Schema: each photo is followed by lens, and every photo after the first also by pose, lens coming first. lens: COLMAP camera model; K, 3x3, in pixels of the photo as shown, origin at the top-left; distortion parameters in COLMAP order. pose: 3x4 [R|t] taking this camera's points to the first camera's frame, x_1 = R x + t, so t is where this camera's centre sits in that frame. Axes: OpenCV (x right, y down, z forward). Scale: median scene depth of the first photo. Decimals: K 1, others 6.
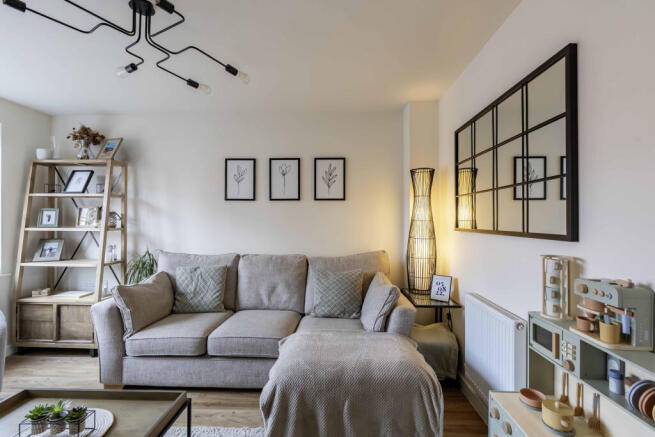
lens RADIAL K [[298.5, 0, 327.2], [0, 298.5, 219.5], [0, 0, 1]] dist [-0.005486, 0.001324]
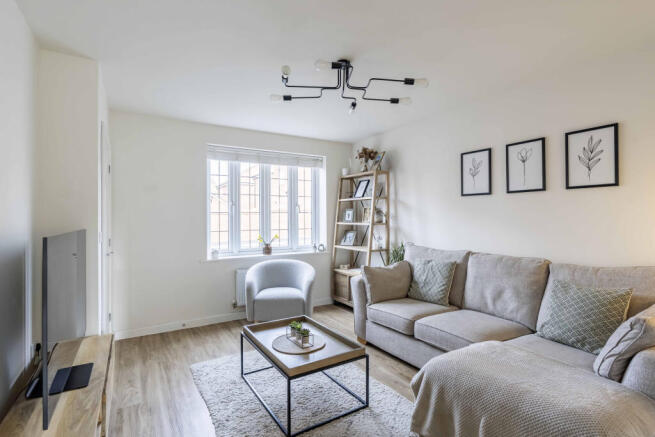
lens RADIAL K [[321.7, 0, 323.7], [0, 321.7, 216.6], [0, 0, 1]] dist [-0.001907, 0.001076]
pose [[0.552173, -0.006592, -0.833704, 0.317161], [0.006621, 0.999972, -0.003522, 0.004581], [0.833703, -0.003575, 0.552201, 0.039950]]
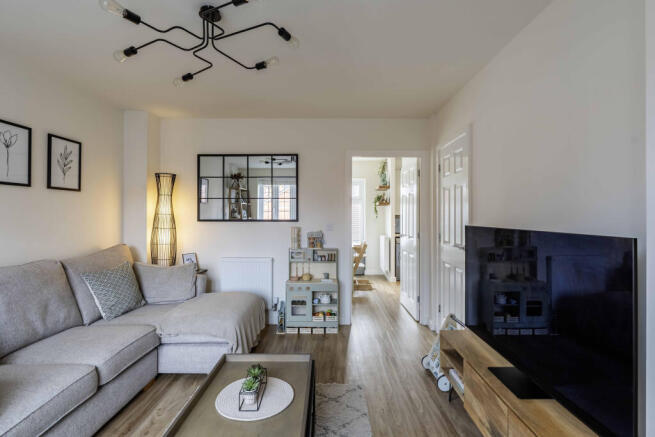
lens RADIAL K [[321.7, 0, 325.8], [0, 321.7, 215.5], [0, 0, 1]] dist [-0.001907, 0.001076]
pose [[-0.030694, -0.002723, 0.999525, -0.956166], [-0.006334, 0.999977, 0.002530, -0.000924], [-0.999509, -0.006253, -0.030710, 0.330073]]
